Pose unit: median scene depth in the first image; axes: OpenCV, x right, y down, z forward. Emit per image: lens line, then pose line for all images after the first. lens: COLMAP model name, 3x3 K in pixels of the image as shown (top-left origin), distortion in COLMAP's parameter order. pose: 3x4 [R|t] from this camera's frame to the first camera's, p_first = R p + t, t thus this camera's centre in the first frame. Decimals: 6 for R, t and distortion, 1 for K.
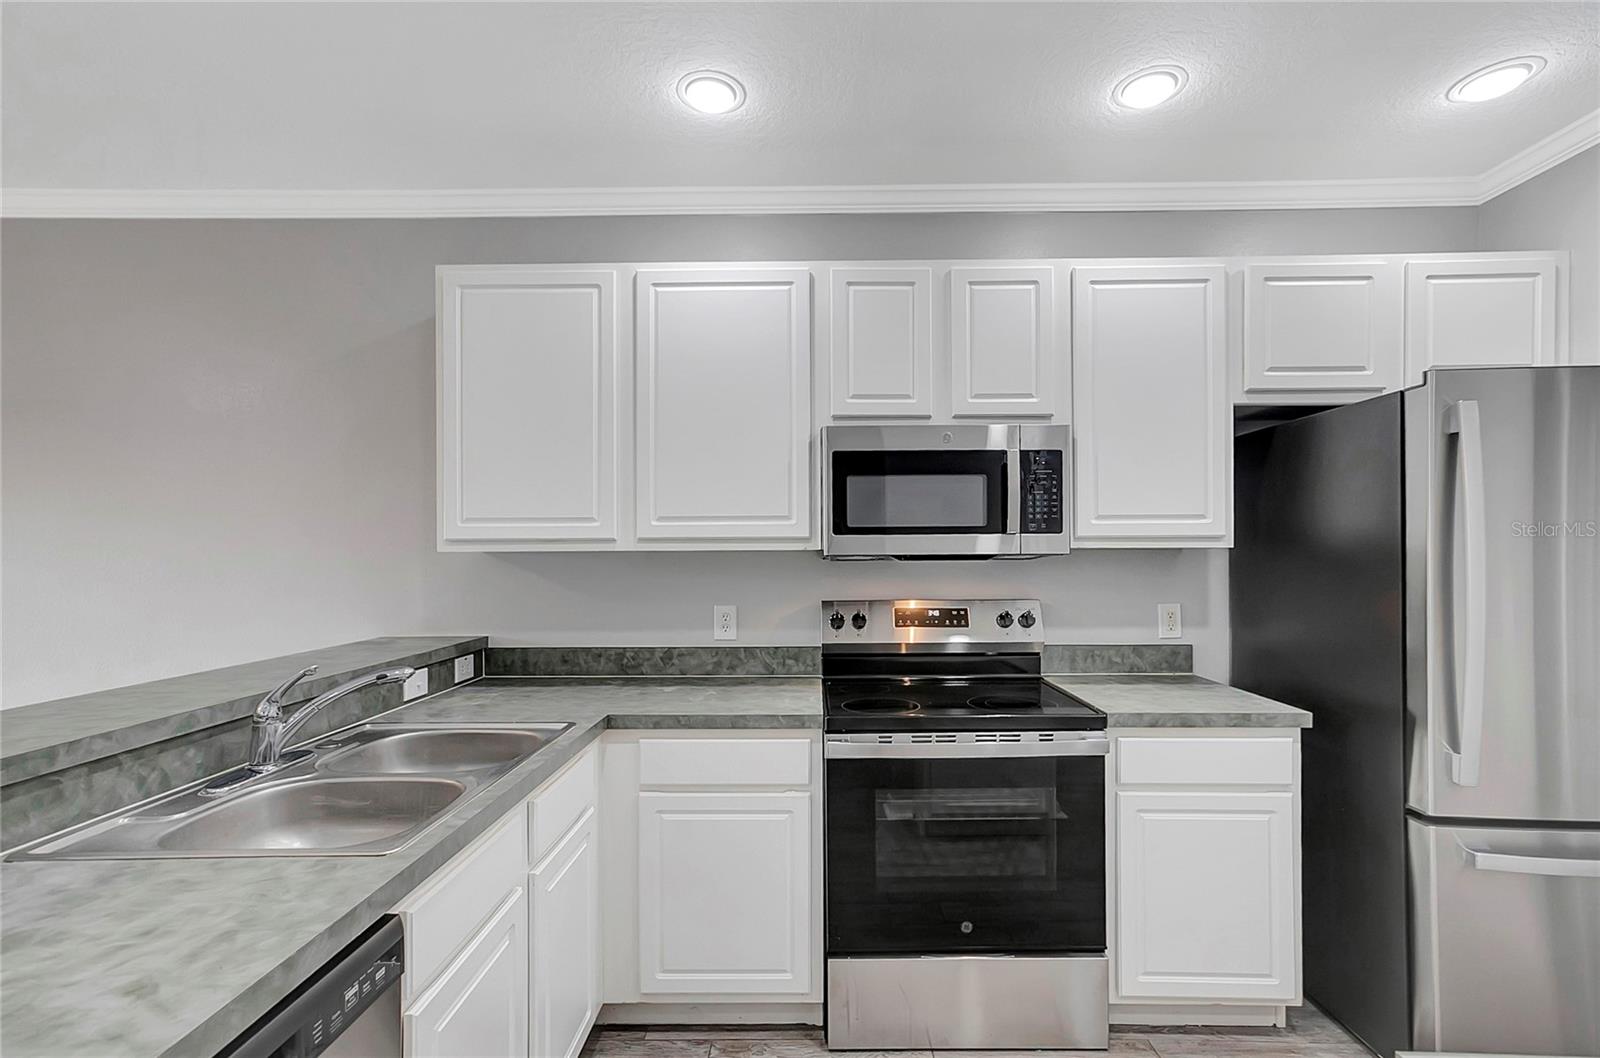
lens RADIAL K [[727.9, 0, 801.4], [0, 727.9, 536.5], [0, 0, 1]] dist [-0.016485, 0.008351]
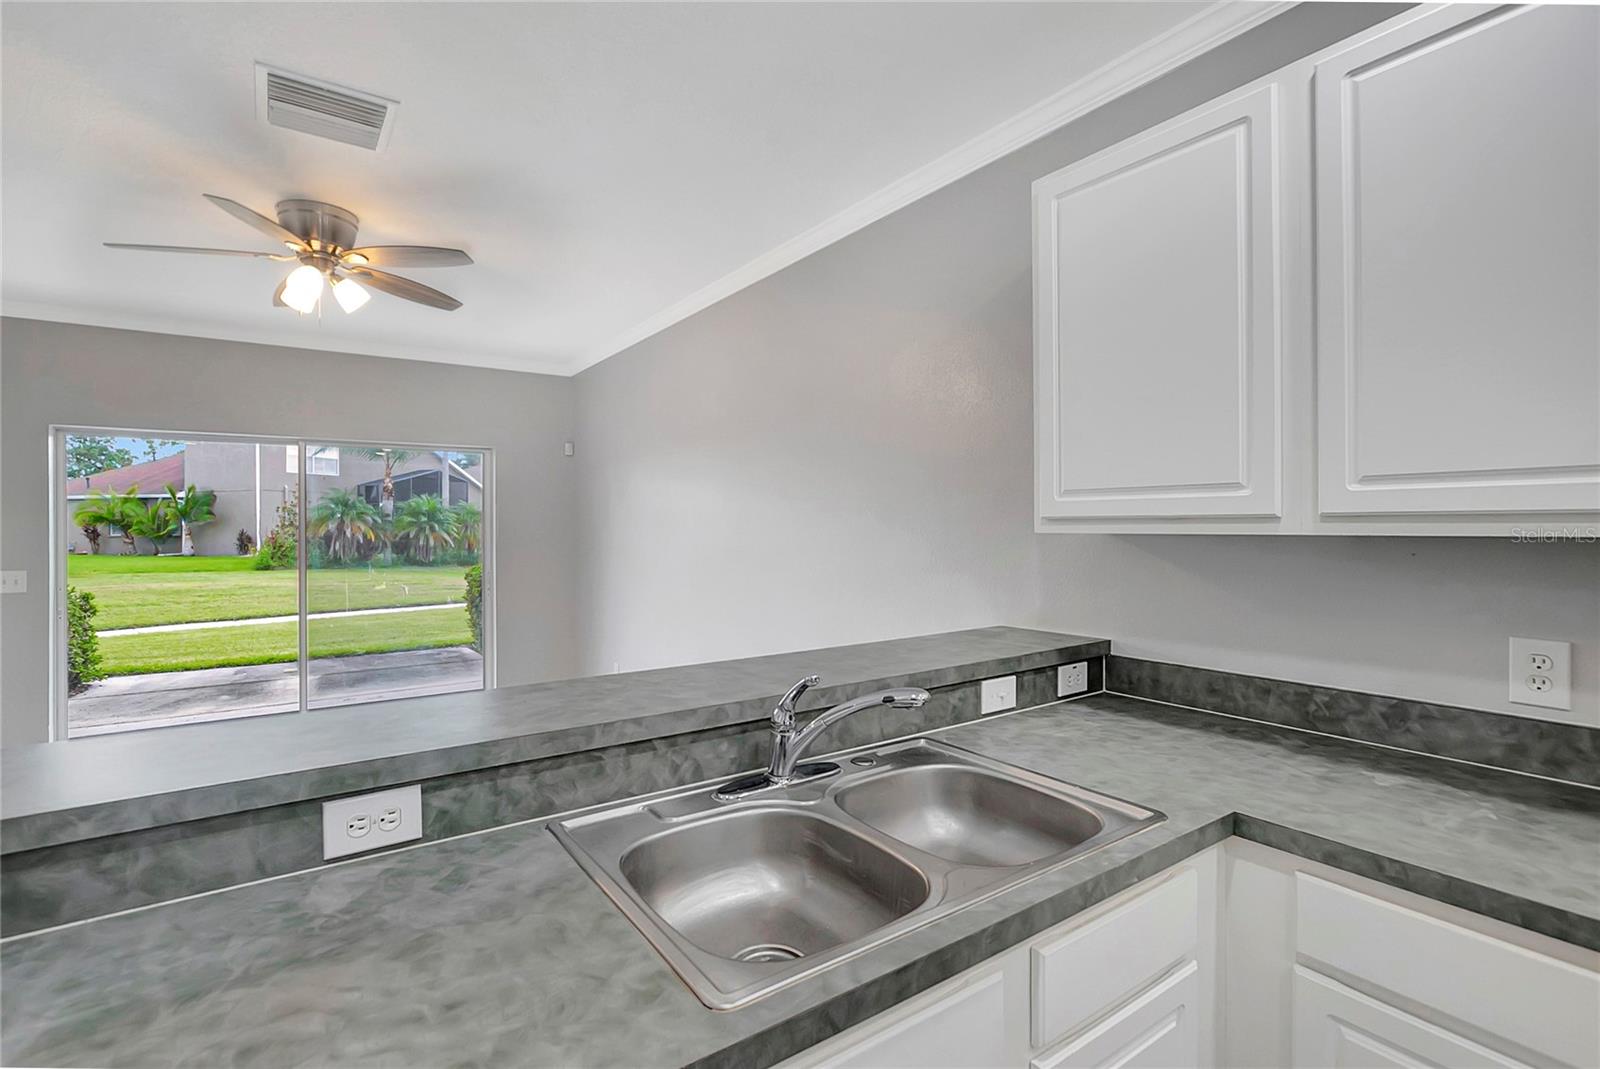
lens RADIAL K [[727.9, 0, 801.8], [0, 727.9, 522.5], [0, 0, 1]] dist [-0.016485, 0.008351]
pose [[0.580497, -0.000217, -0.814262, 0.012795], [0.023515, 0.999587, 0.016497, -0.011775], [0.813923, -0.028724, 0.580263, 0.354209]]
